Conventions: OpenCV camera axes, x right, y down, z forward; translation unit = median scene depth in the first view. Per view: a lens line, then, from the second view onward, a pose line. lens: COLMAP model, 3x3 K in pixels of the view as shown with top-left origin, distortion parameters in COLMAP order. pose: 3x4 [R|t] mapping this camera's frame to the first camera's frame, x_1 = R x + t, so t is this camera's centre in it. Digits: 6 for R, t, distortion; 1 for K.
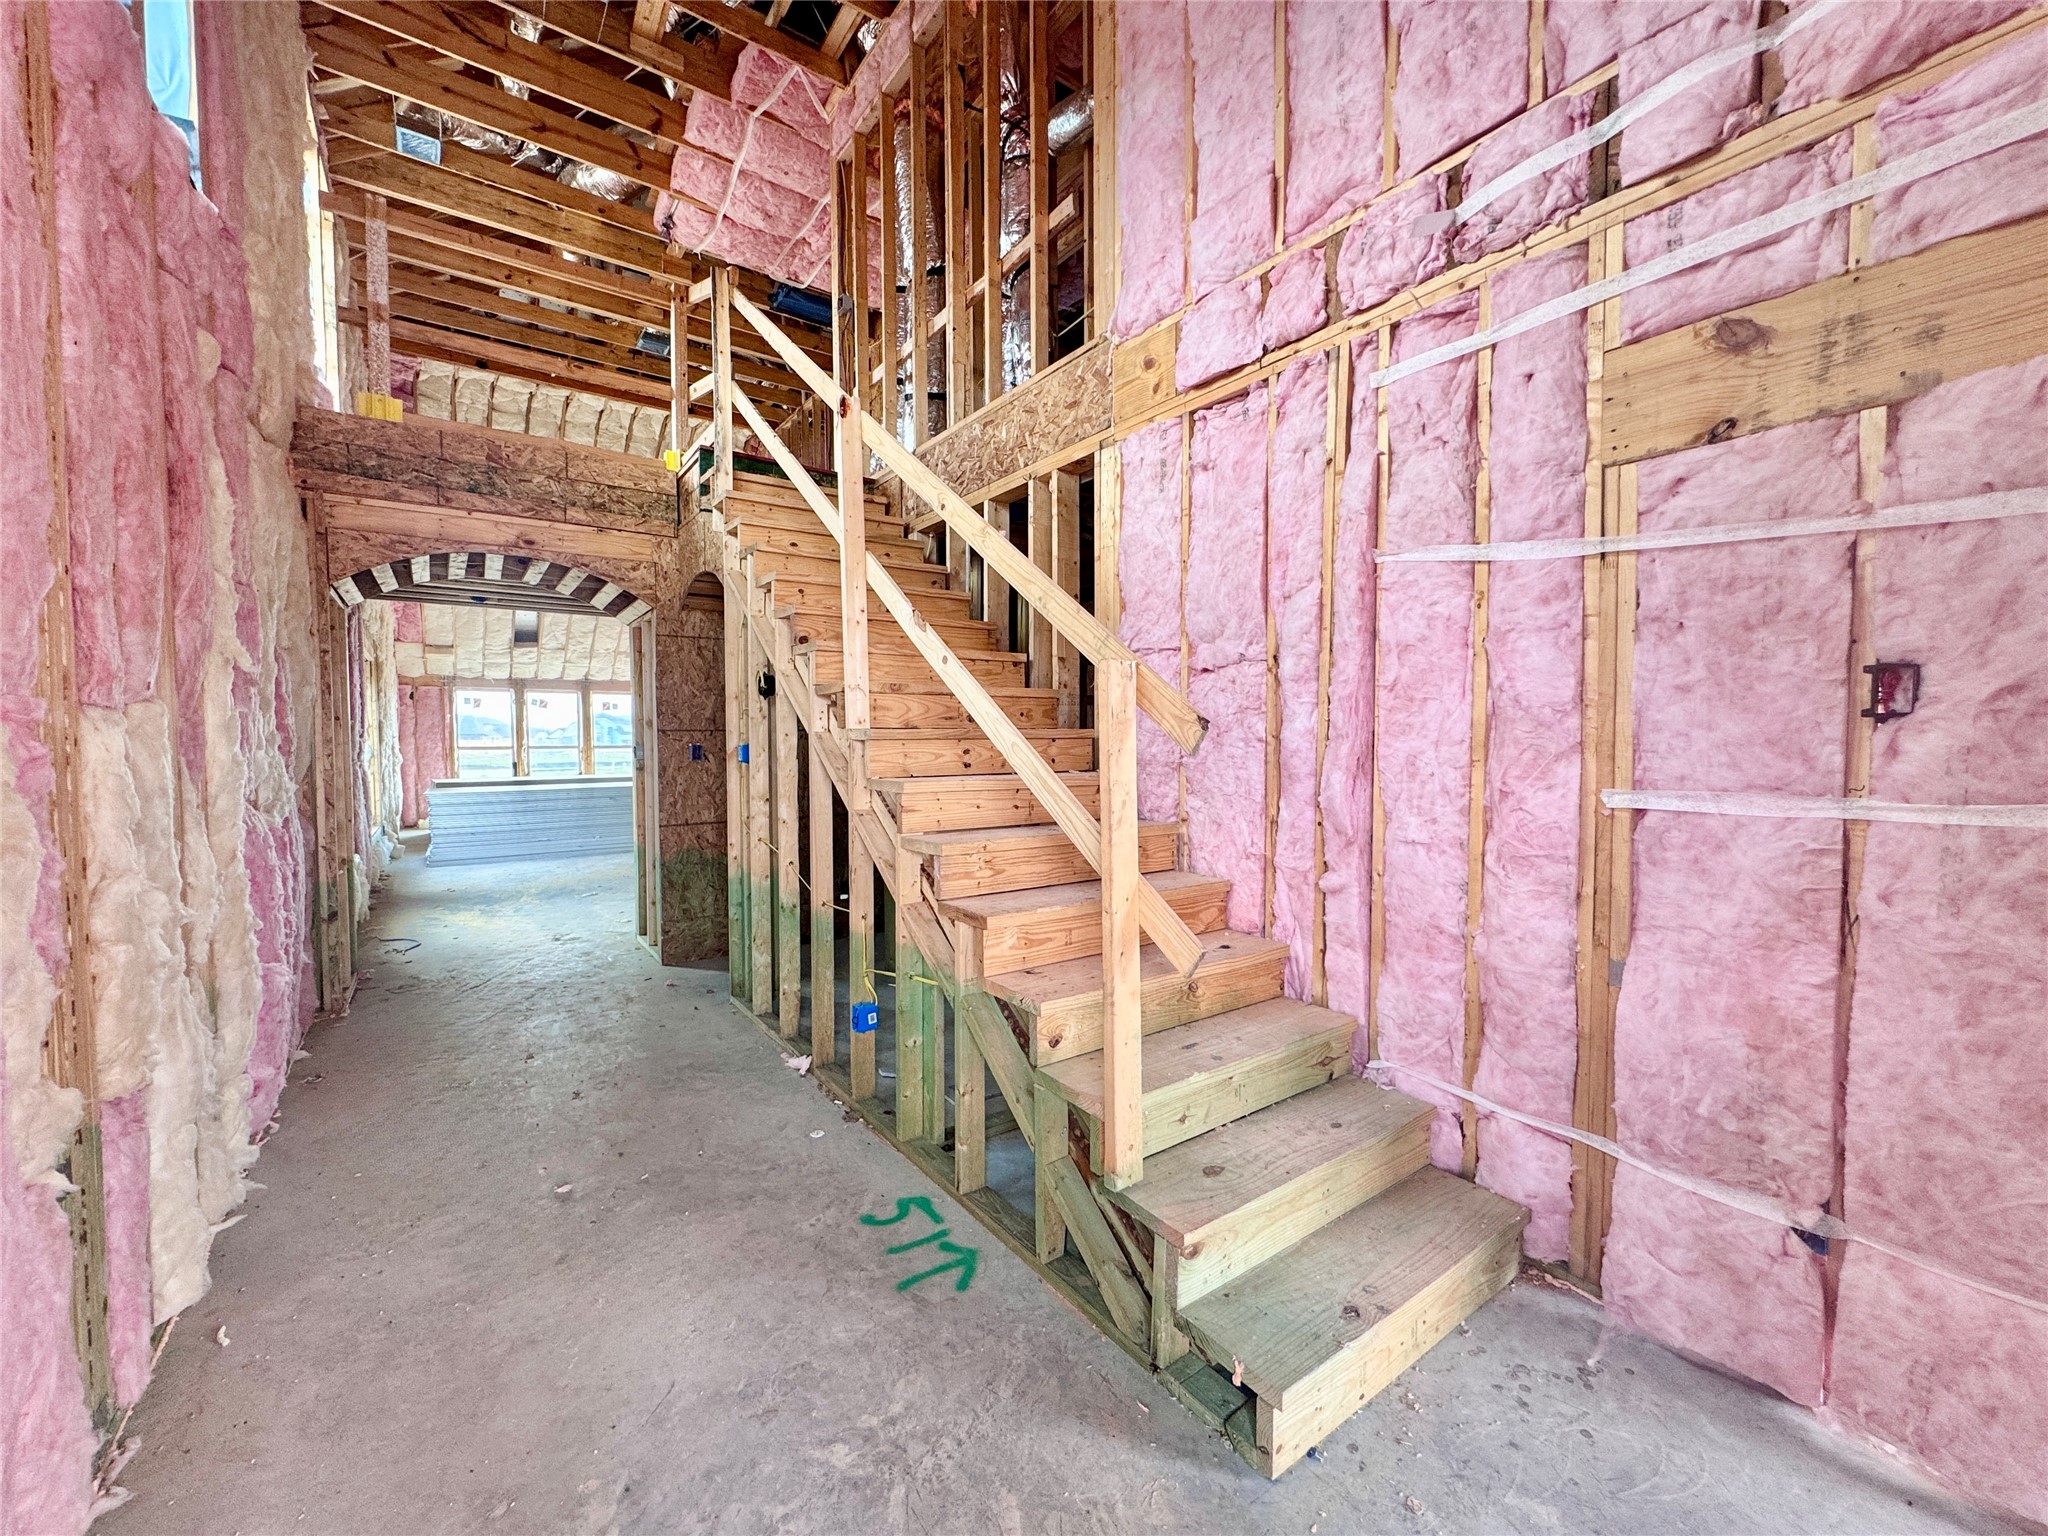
lens RADIAL K [[817.4, 0, 1024.0], [0, 817.4, 768.0], [0, 0, 1]] dist [-0.001343, 0.000267]
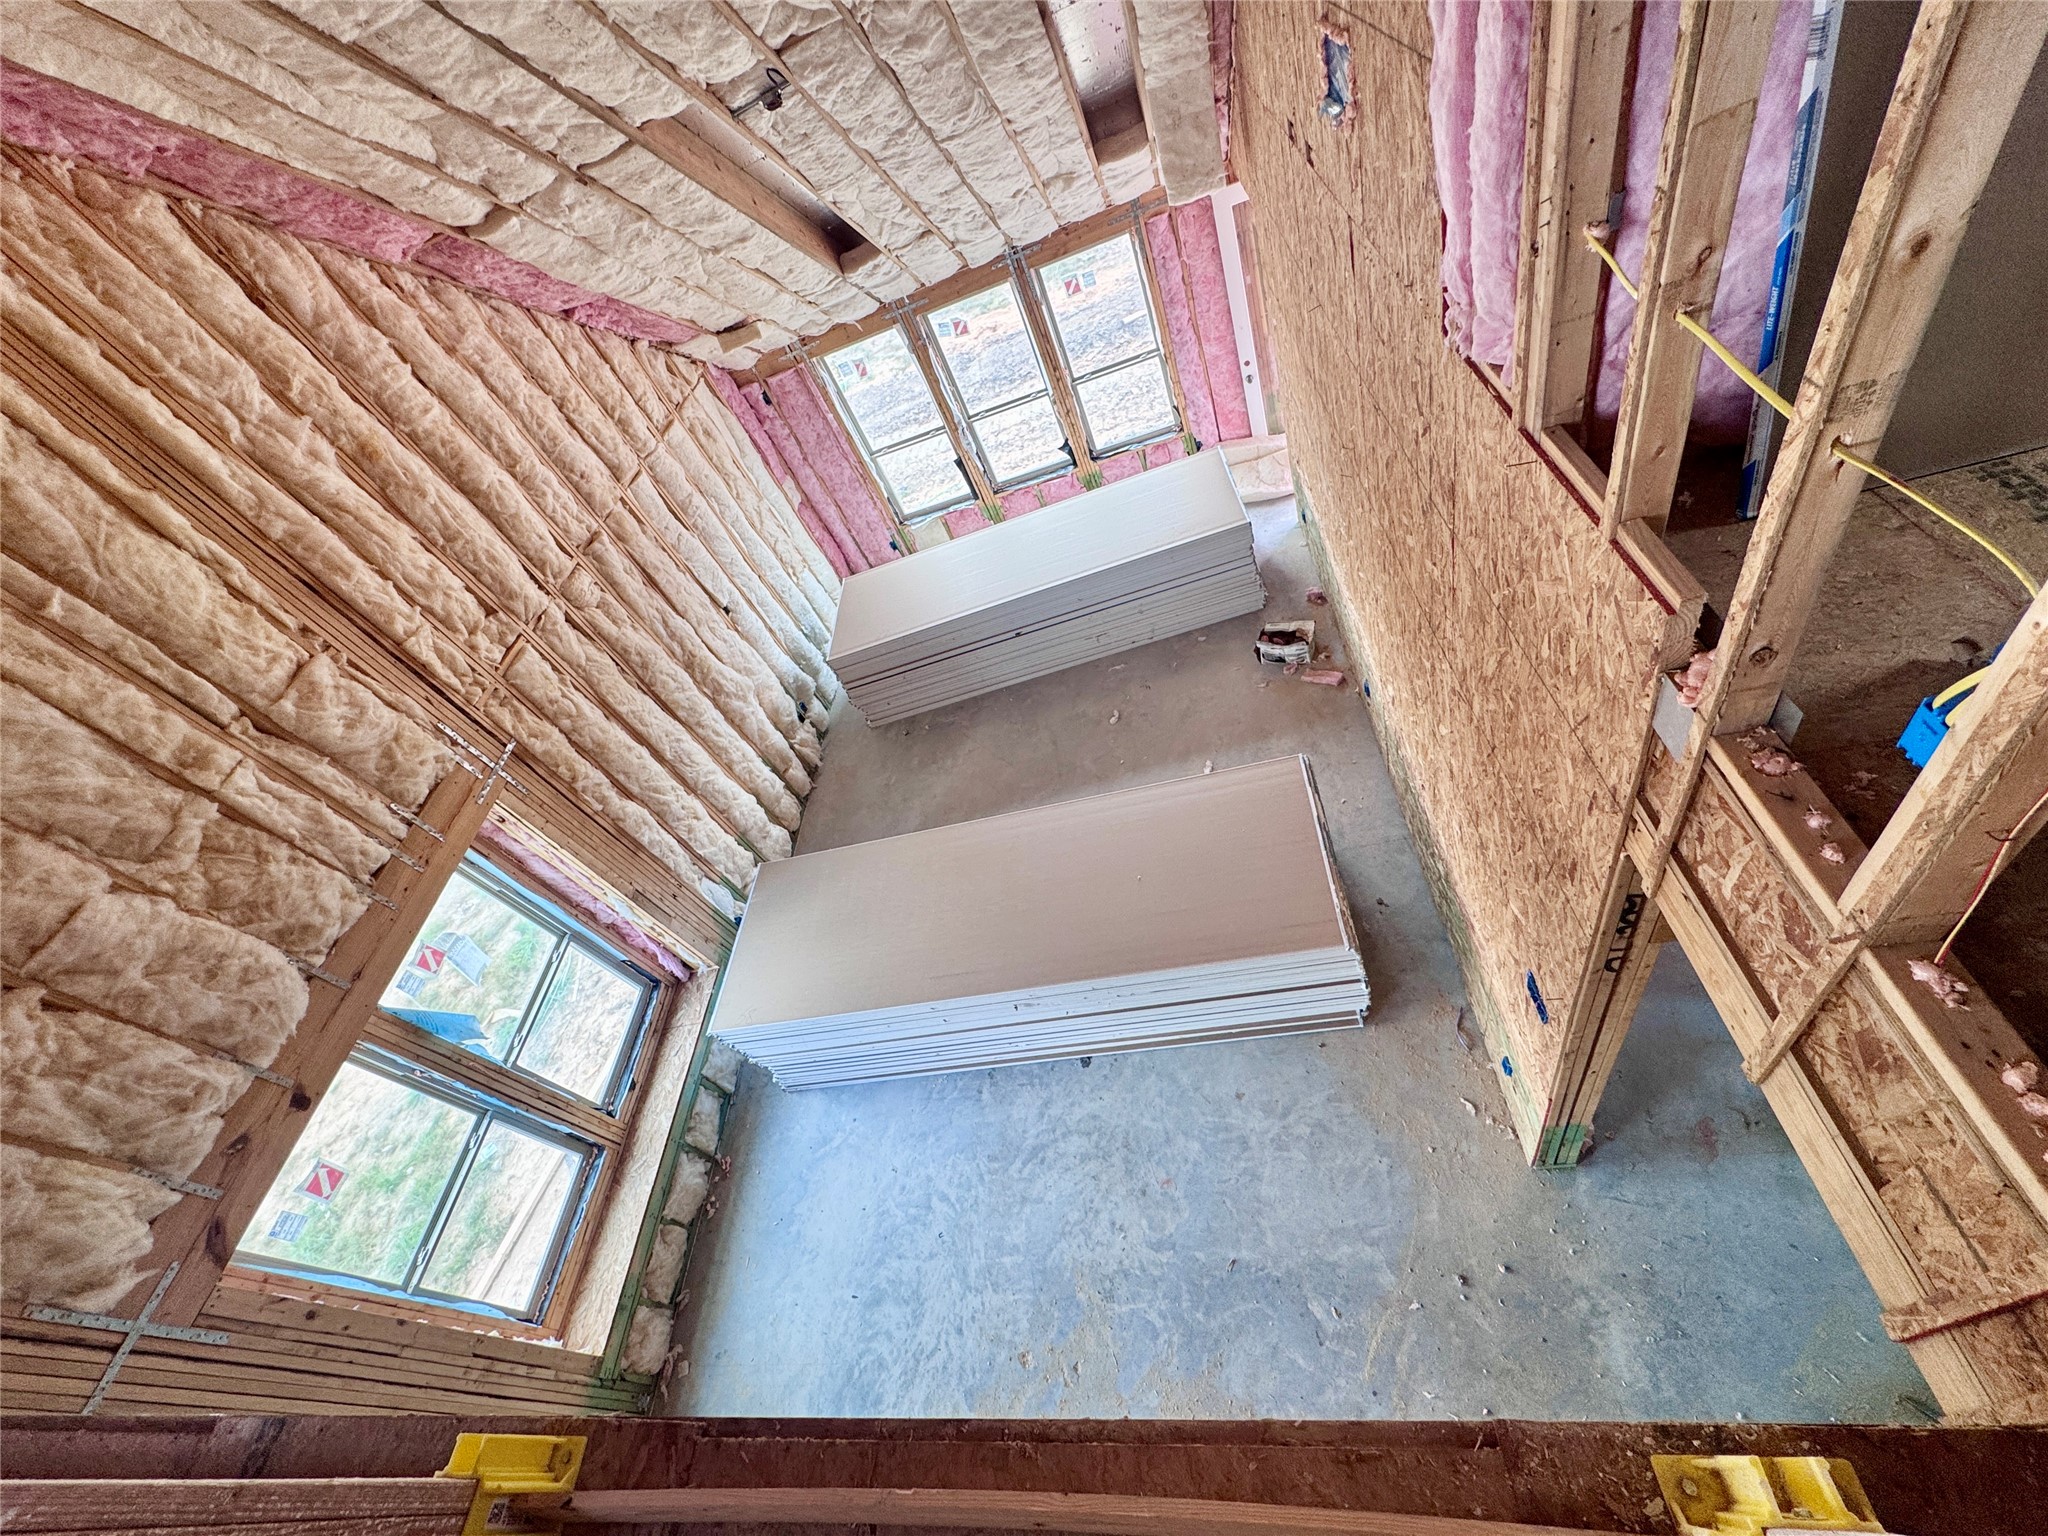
lens RADIAL K [[819.4, 0, 1024.0], [0, 819.4, 768.0], [0, 0, 1]] dist [-0.001917, 0.000432]
pose [[0.749454, 0.263172, -0.607503, -0.207705], [0.326132, 0.651790, 0.684695, -0.243828], [0.576157, -0.711273, 0.402658, 0.681149]]
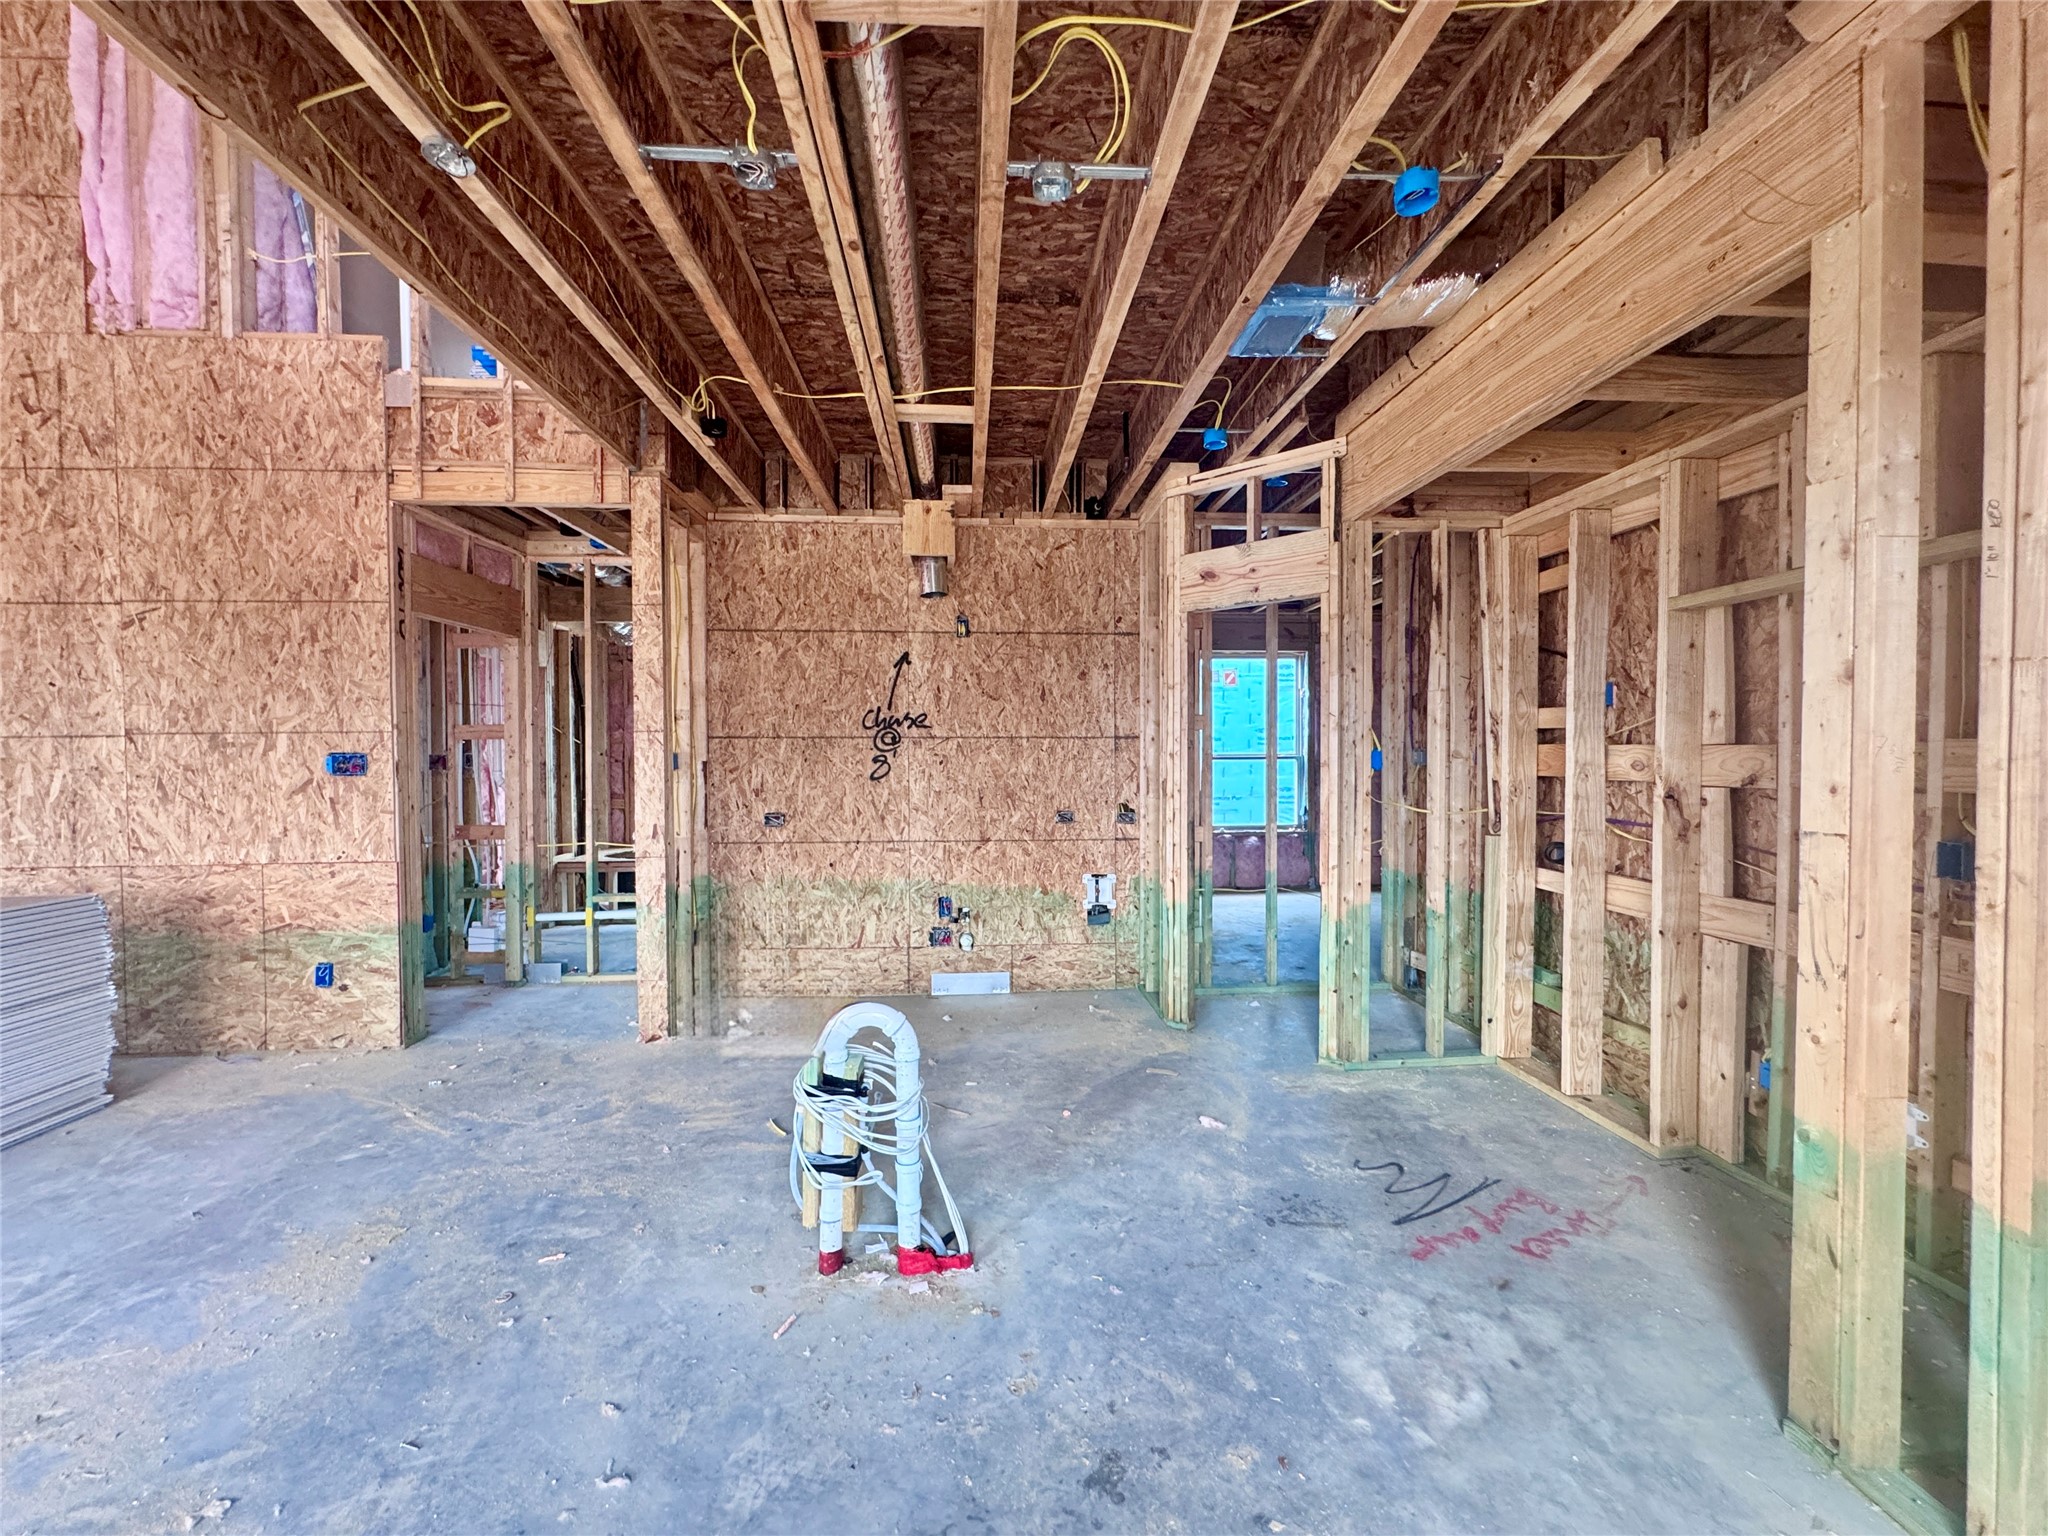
lens RADIAL K [[817.4, 0, 1024.0], [0, 817.4, 768.0], [0, 0, 1]] dist [-0.001343, 0.000267]
pose [[0.521957, -0.016067, 0.852821, -0.334596], [0.034308, 0.999409, -0.002169, -0.012235], [-0.852282, 0.030390, 0.522199, 0.466182]]
